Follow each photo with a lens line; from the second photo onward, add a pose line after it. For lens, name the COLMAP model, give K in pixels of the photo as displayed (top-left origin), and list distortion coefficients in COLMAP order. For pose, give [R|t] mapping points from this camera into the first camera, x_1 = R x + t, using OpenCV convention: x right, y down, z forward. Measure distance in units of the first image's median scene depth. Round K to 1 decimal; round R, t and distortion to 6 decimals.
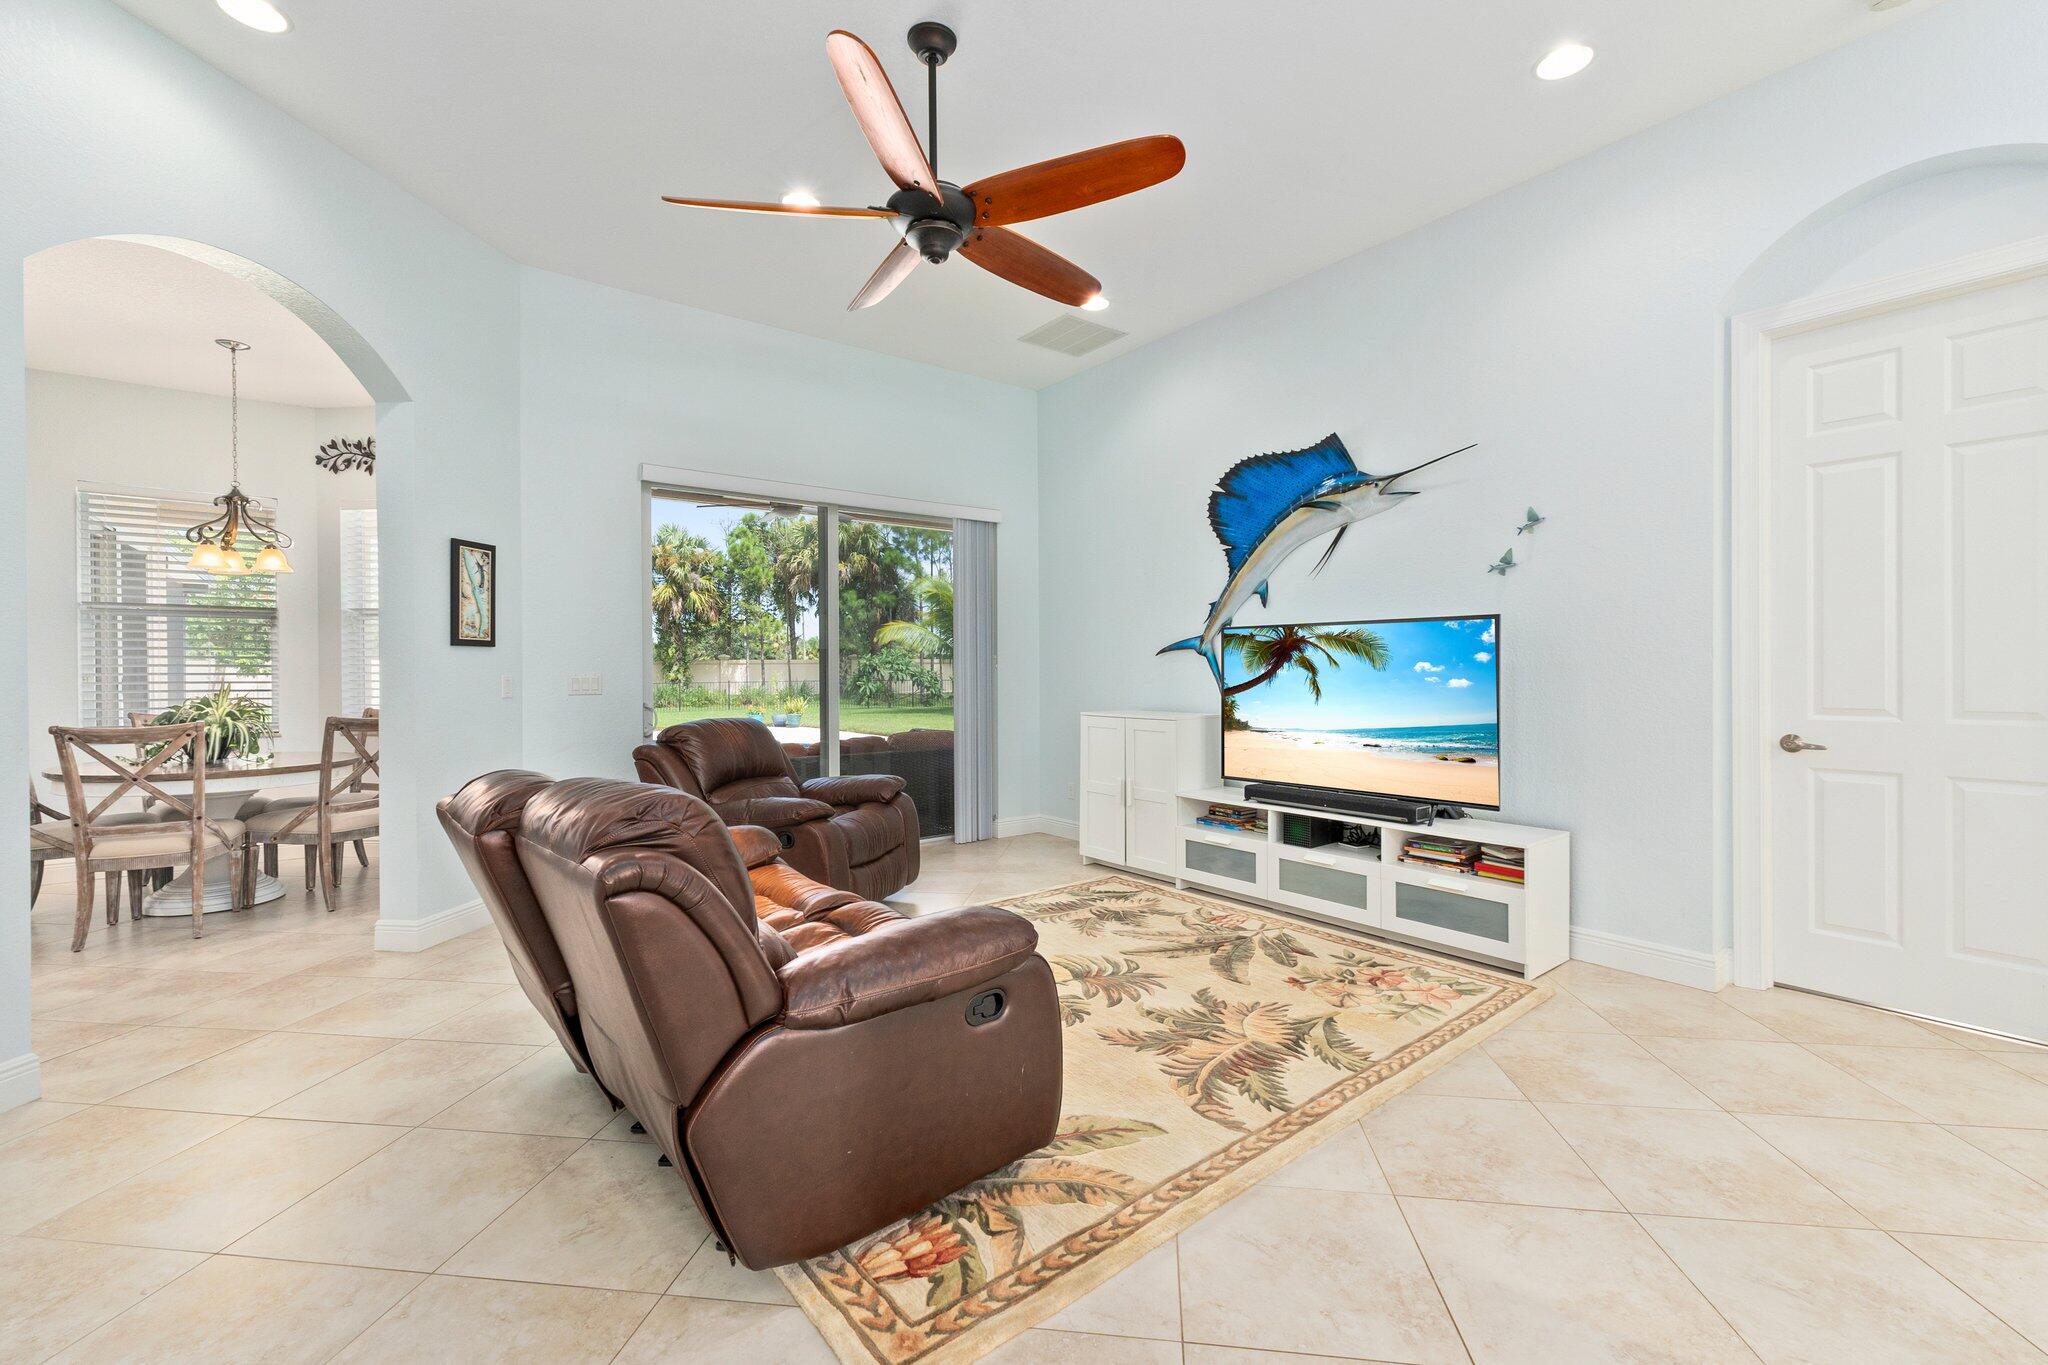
lens RADIAL K [[861.2, 0, 1030.1], [0, 861.2, 677.7], [0, 0, 1]] dist [0.003310, 0.000478]
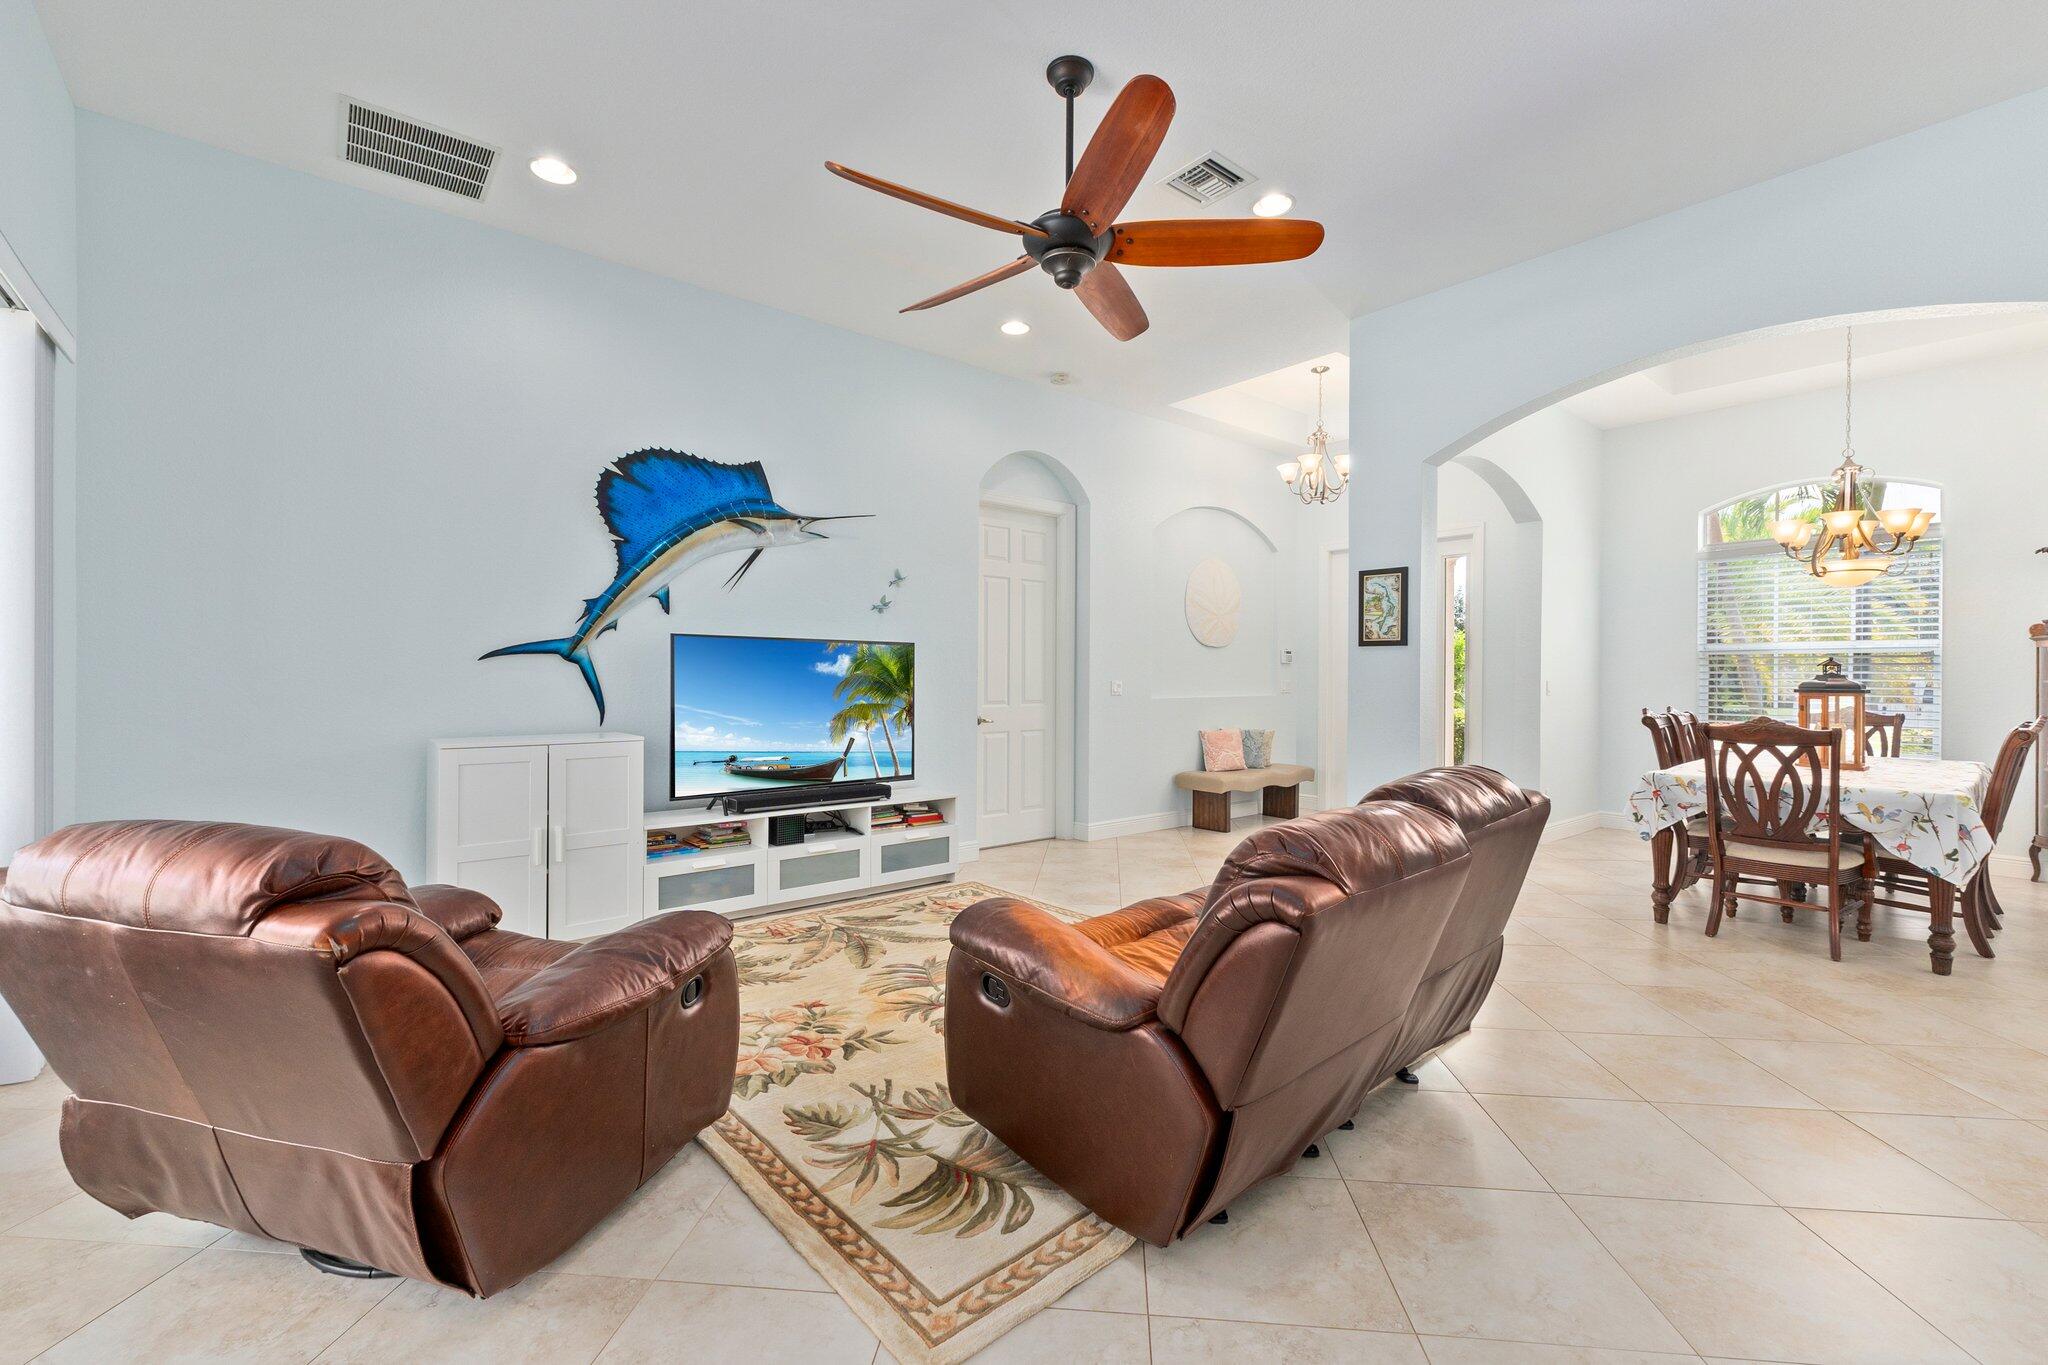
lens RADIAL K [[861.2, 0, 1030.1], [0, 861.2, 677.7], [0, 0, 1]] dist [0.003310, 0.000478]
pose [[-0.041932, 0.003643, 0.999114, -0.854318], [0.004262, 0.999985, -0.003467, -0.008871], [-0.999111, 0.004113, -0.041947, 0.816874]]
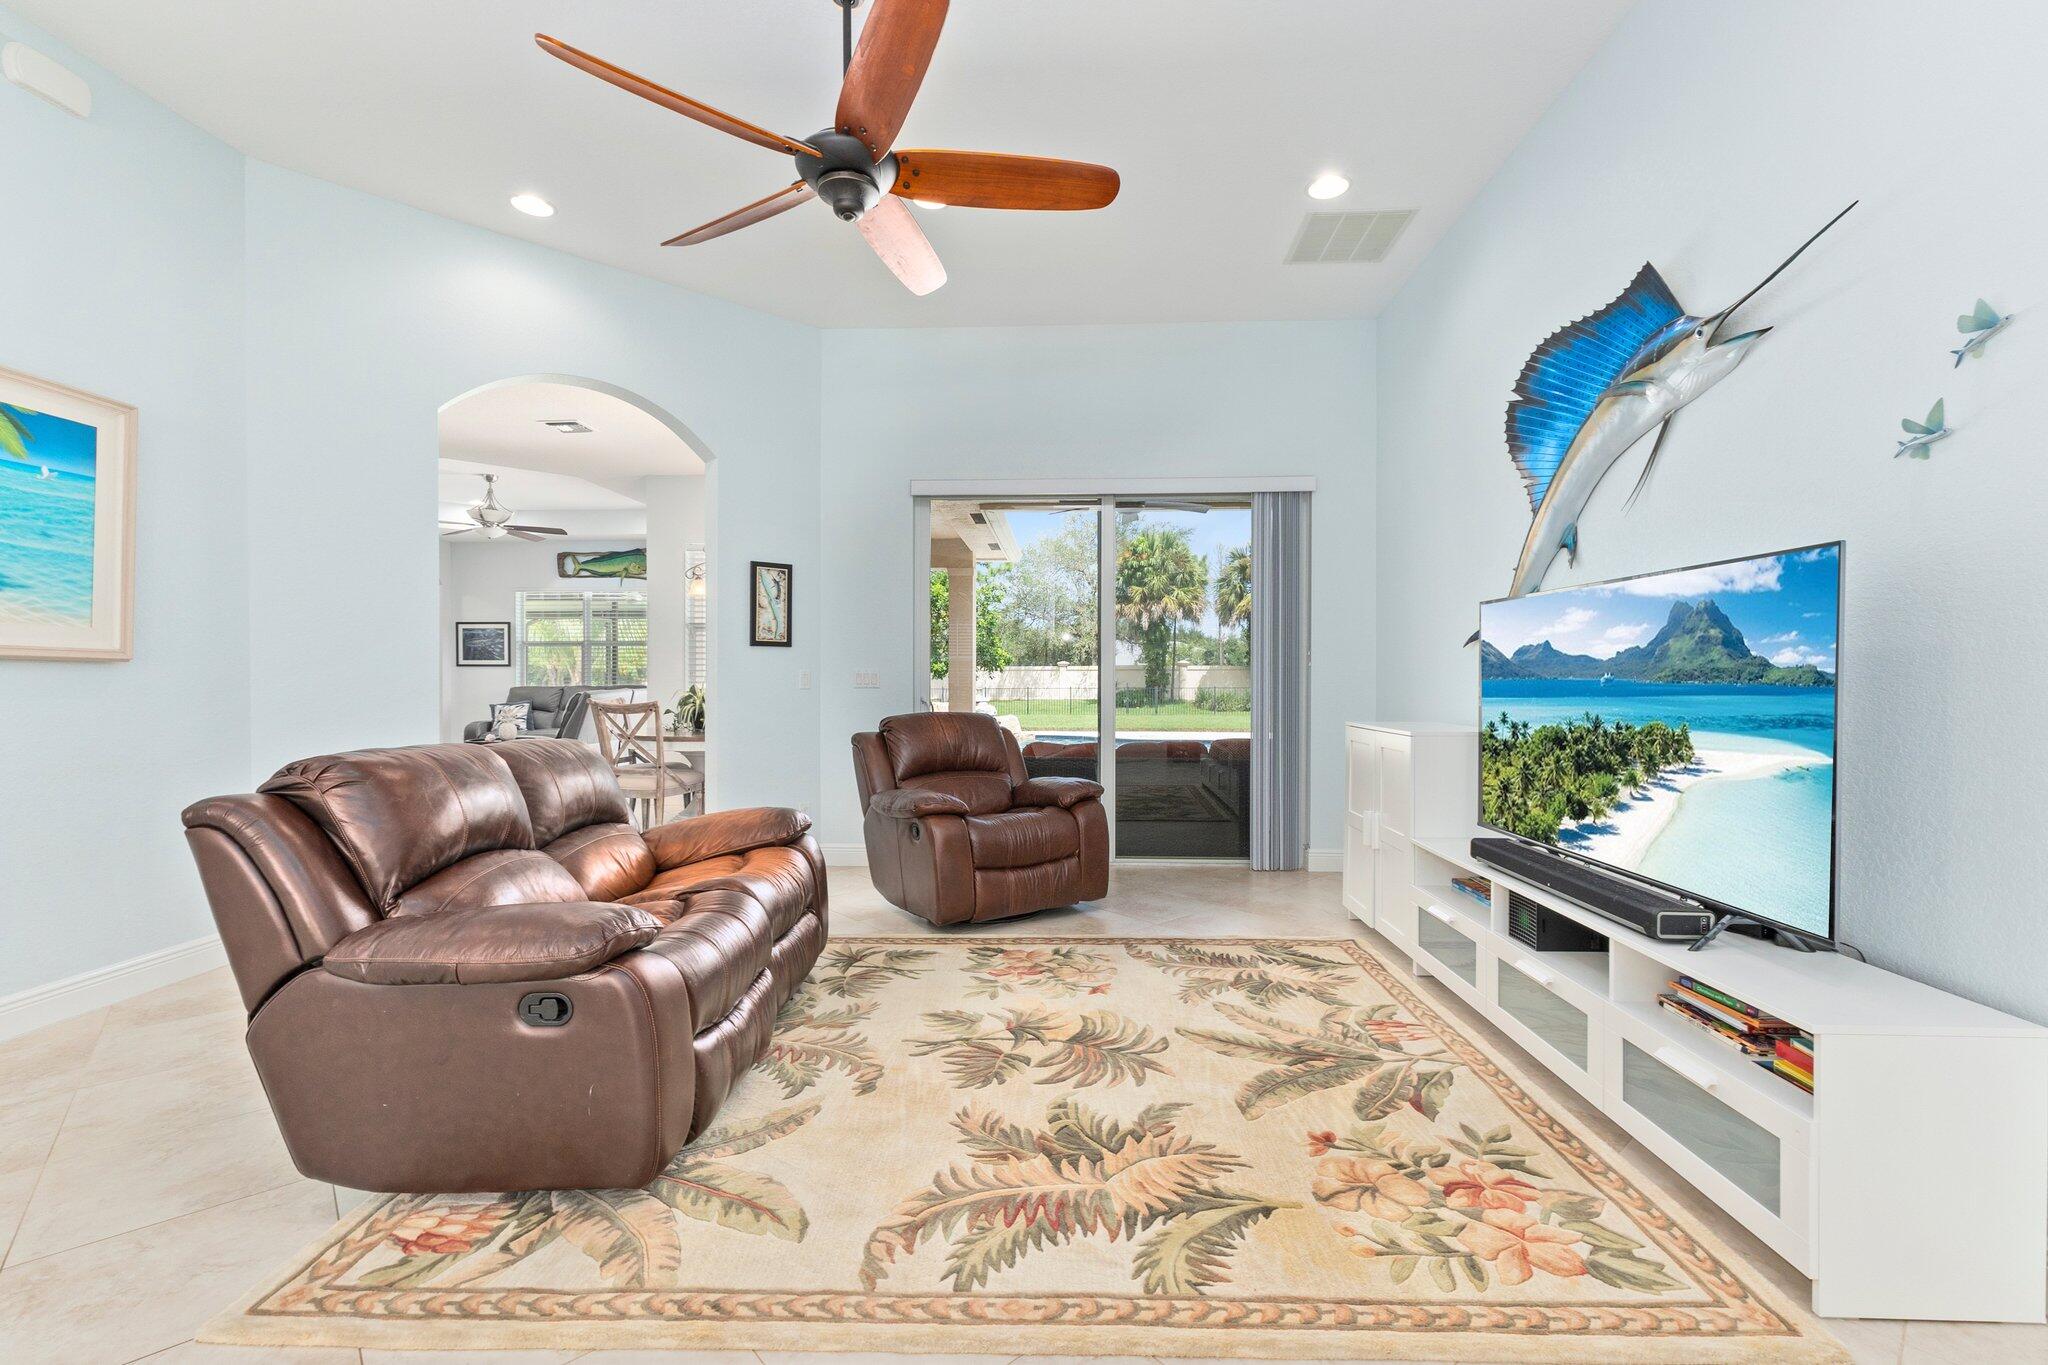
lens RADIAL K [[862.1, 0, 1030.4], [0, 862.1, 683.2], [0, 0, 1]] dist [0.003691, 0.000214]
pose [[0.761228, 0.010730, -0.648395, 0.484267], [-0.011187, 0.999932, 0.003413, 0.008955], [0.648388, 0.004655, 0.761296, 0.315995]]
